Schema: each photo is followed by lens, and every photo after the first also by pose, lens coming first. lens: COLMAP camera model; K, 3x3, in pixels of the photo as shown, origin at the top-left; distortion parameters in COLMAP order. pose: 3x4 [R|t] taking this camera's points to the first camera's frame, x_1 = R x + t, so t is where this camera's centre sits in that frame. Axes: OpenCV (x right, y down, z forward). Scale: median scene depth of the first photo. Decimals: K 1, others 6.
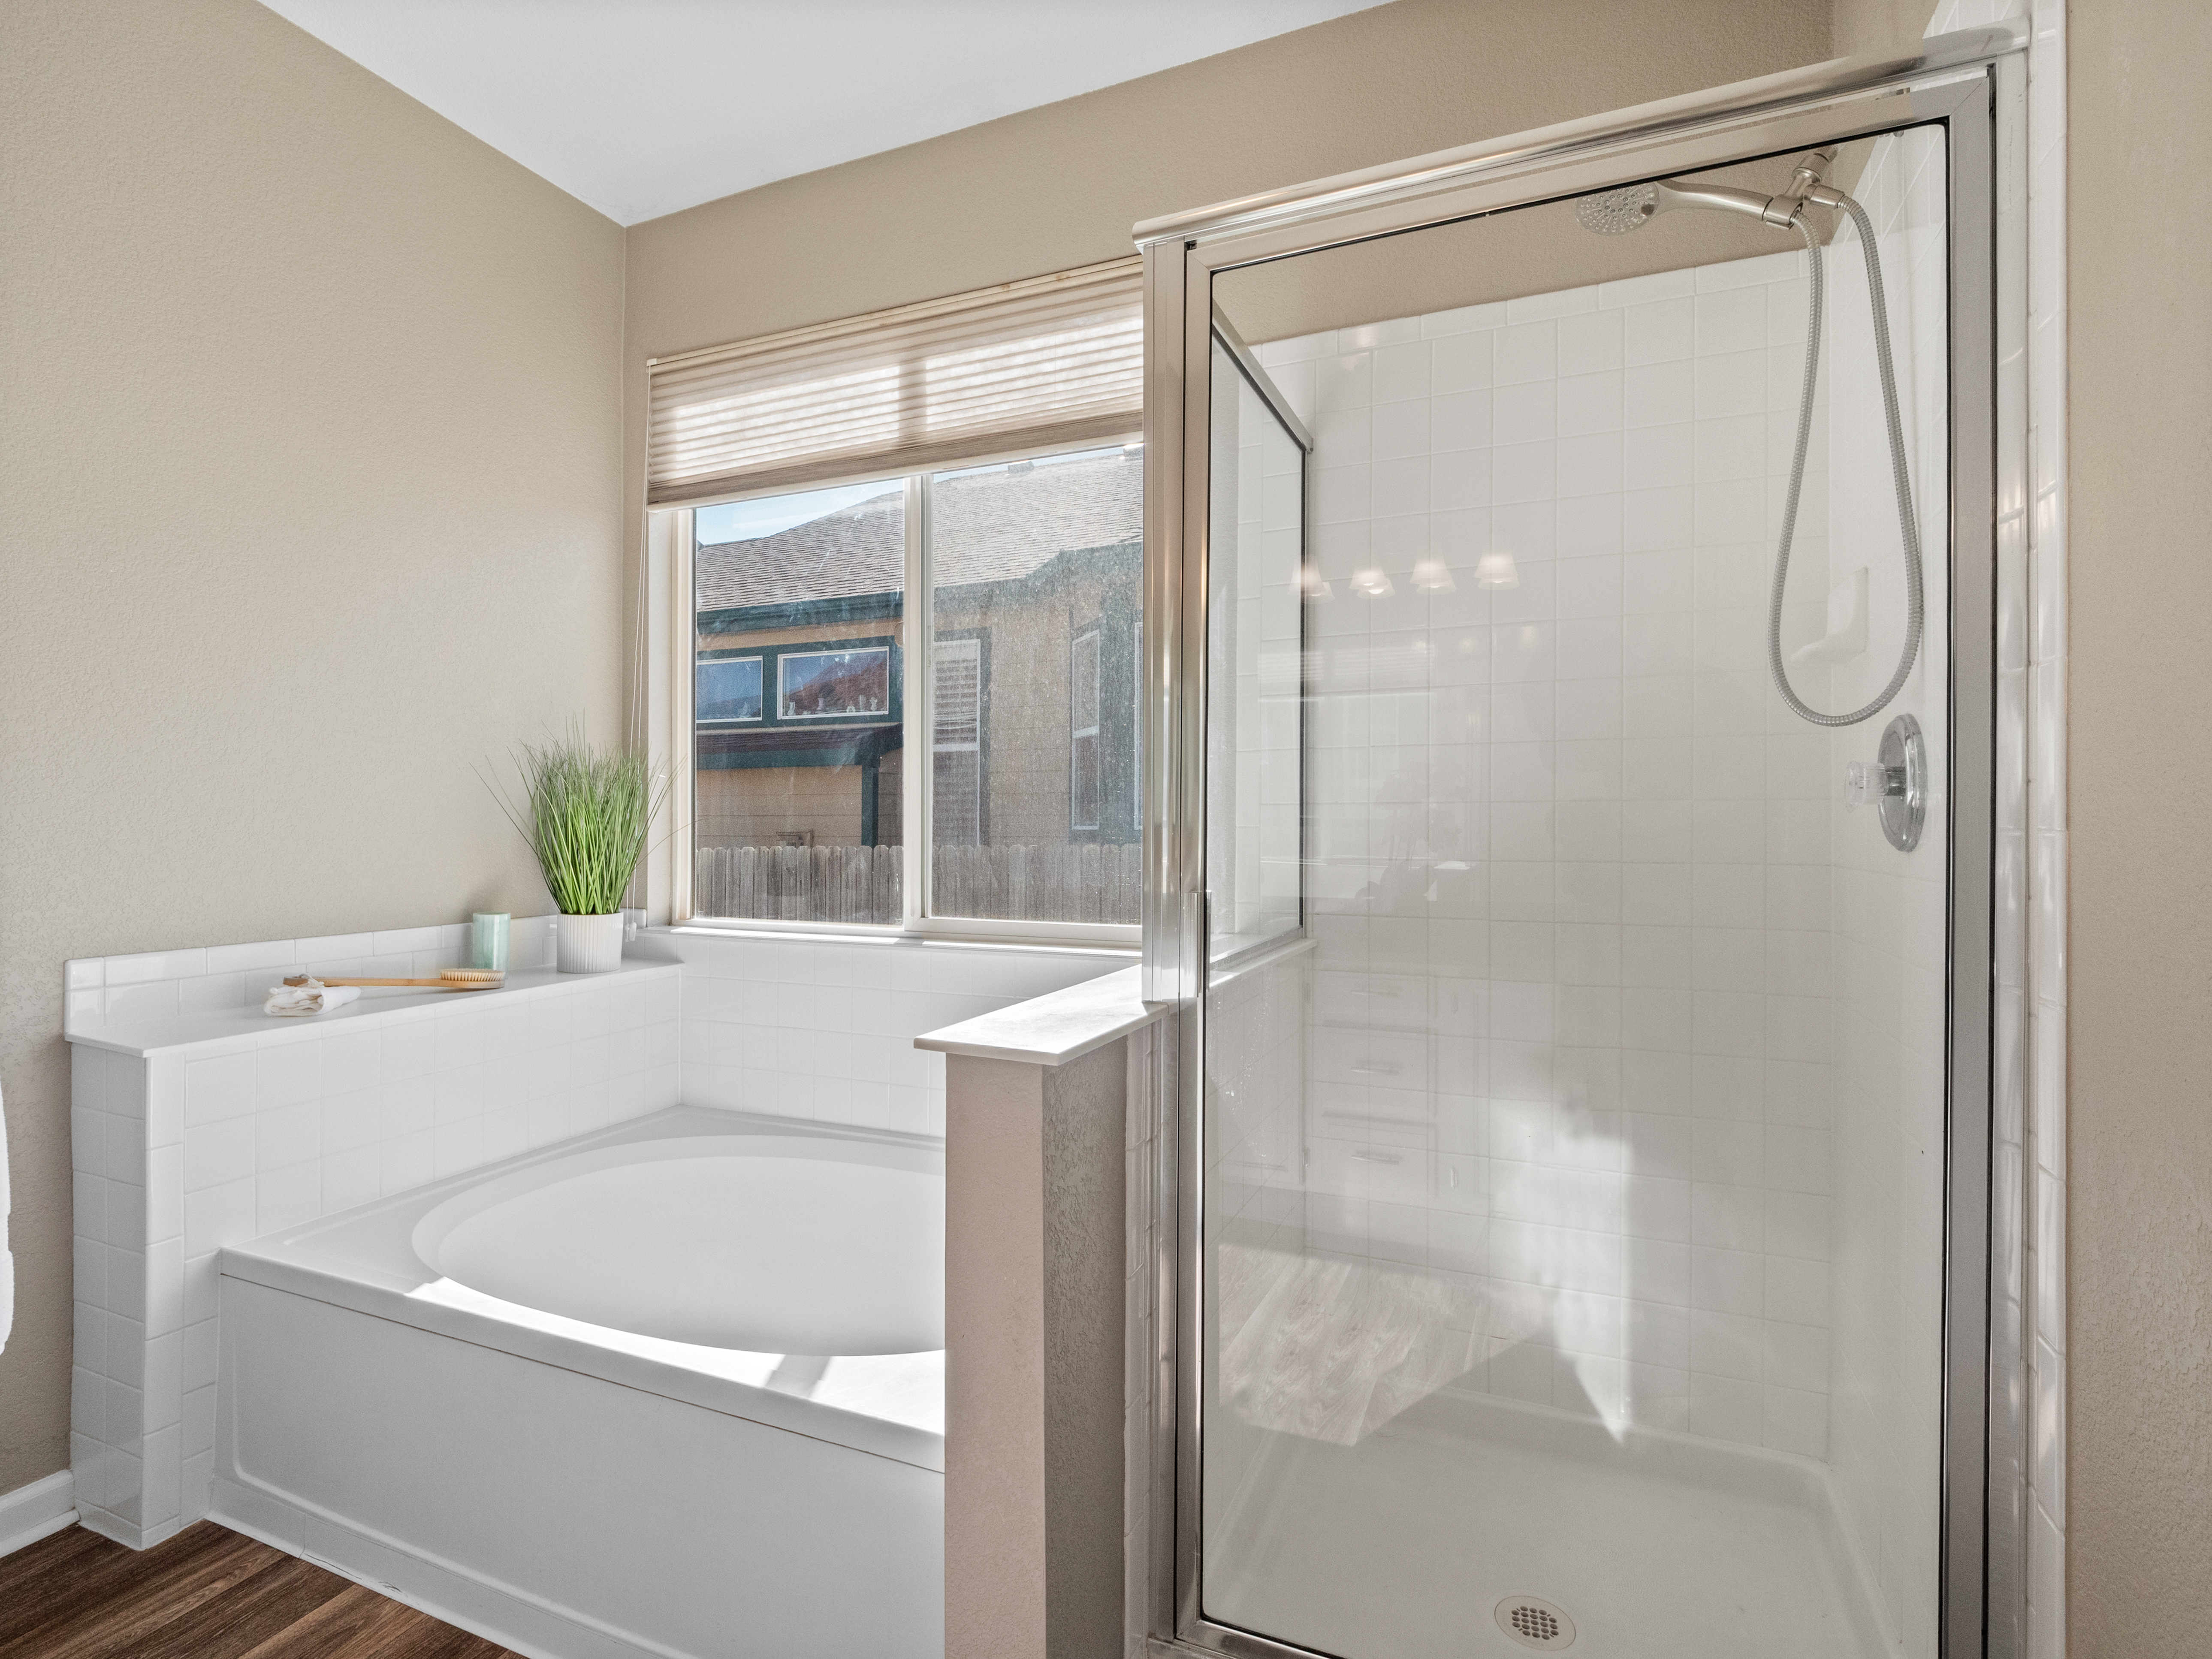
lens RADIAL K [[1117.6, 0, 1090.4], [0, 1117.6, 812.6], [0, 0, 1]] dist [0.002823, 0.001634]
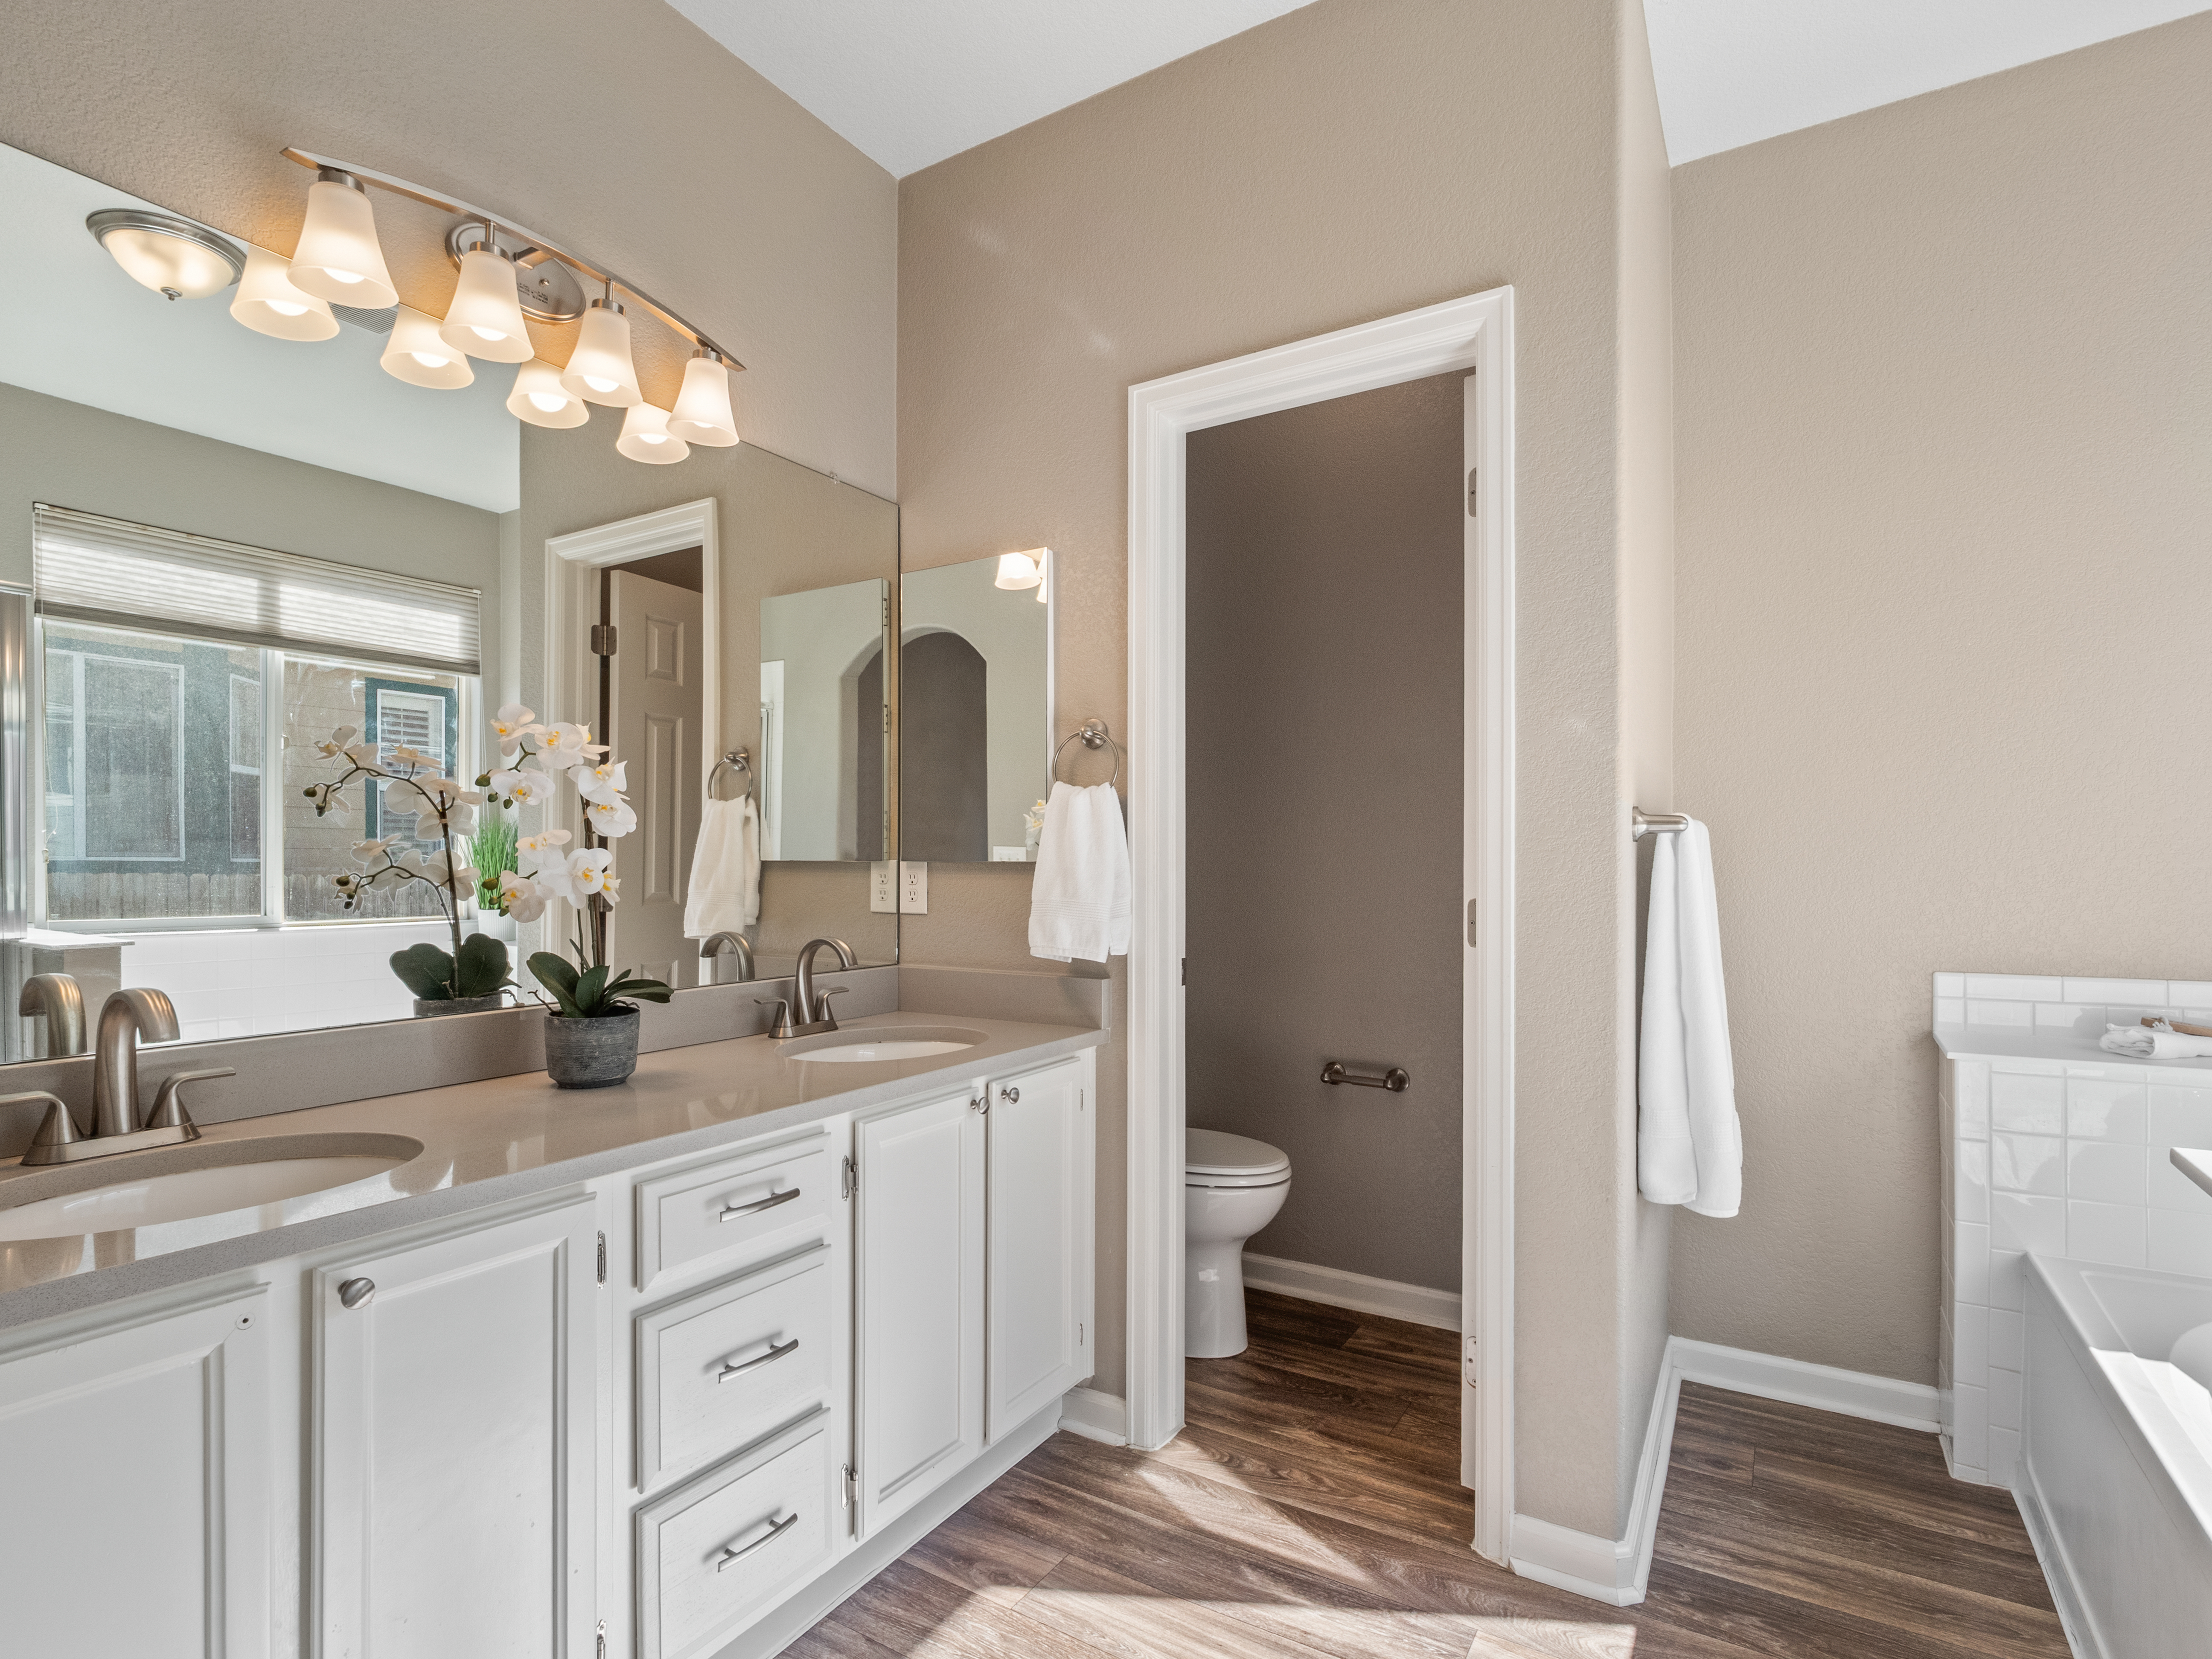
lens RADIAL K [[1117.6, 0, 1093.1], [0, 1117.6, 853.6], [0, 0, 1]] dist [0.002823, 0.001634]
pose [[-0.130920, -0.008583, -0.991356, 0.437650], [0.008206, 0.999919, -0.009741, 0.007575], [0.991359, -0.009411, -0.130839, 0.264152]]
